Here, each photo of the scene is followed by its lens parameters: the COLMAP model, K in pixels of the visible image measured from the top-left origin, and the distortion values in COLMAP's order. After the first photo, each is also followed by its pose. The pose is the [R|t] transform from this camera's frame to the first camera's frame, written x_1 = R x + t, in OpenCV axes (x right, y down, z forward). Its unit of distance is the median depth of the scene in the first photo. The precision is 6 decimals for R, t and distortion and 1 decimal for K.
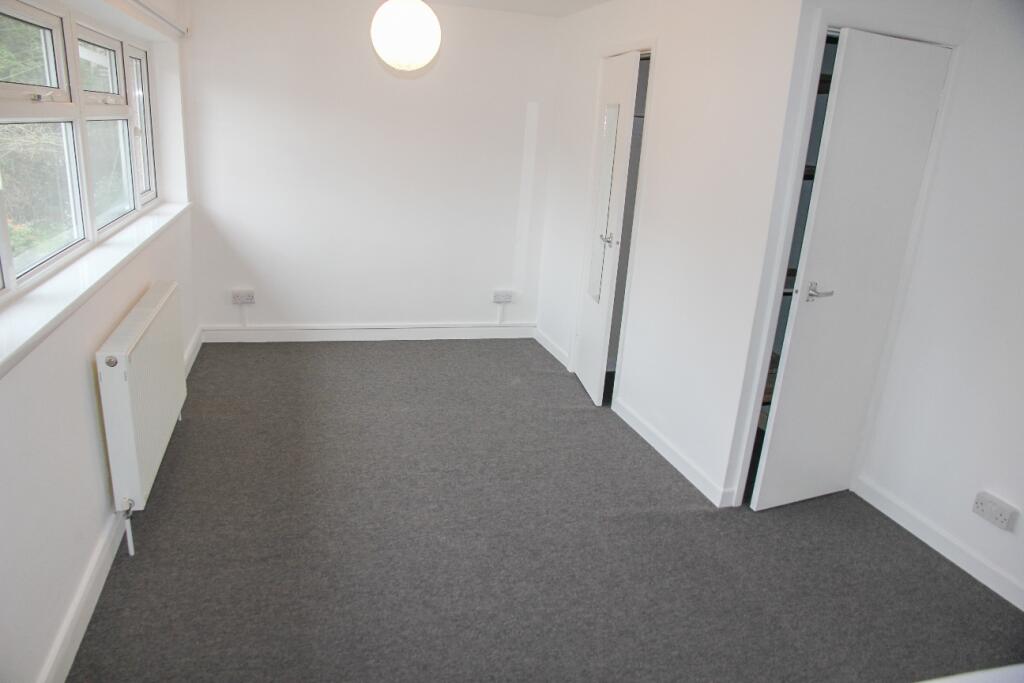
lens RADIAL K [[688.8, 0, 506.3], [0, 688.8, 346.0], [0, 0, 1]] dist [-0.073971, 0.008857]
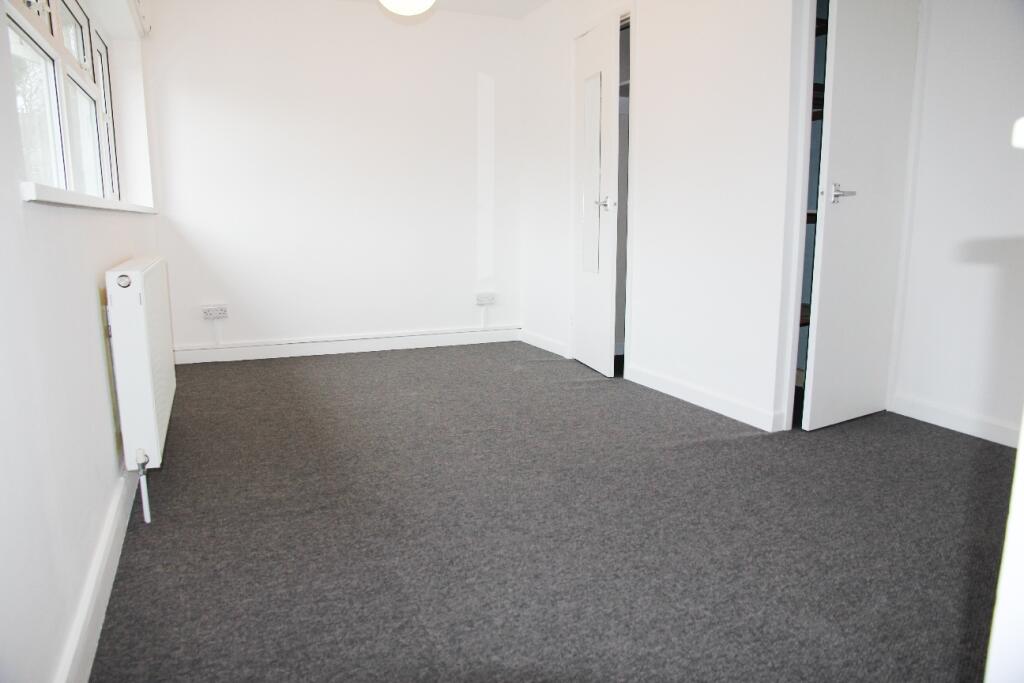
lens RADIAL K [[688.8, 0, 513.1], [0, 688.8, 338.9], [0, 0, 1]] dist [-0.073971, 0.008857]
pose [[0.989045, -0.089732, 0.117212, -0.155967], [0.104039, 0.987029, -0.122268, 0.197077], [-0.104721, 0.133123, 0.985552, 0.081614]]
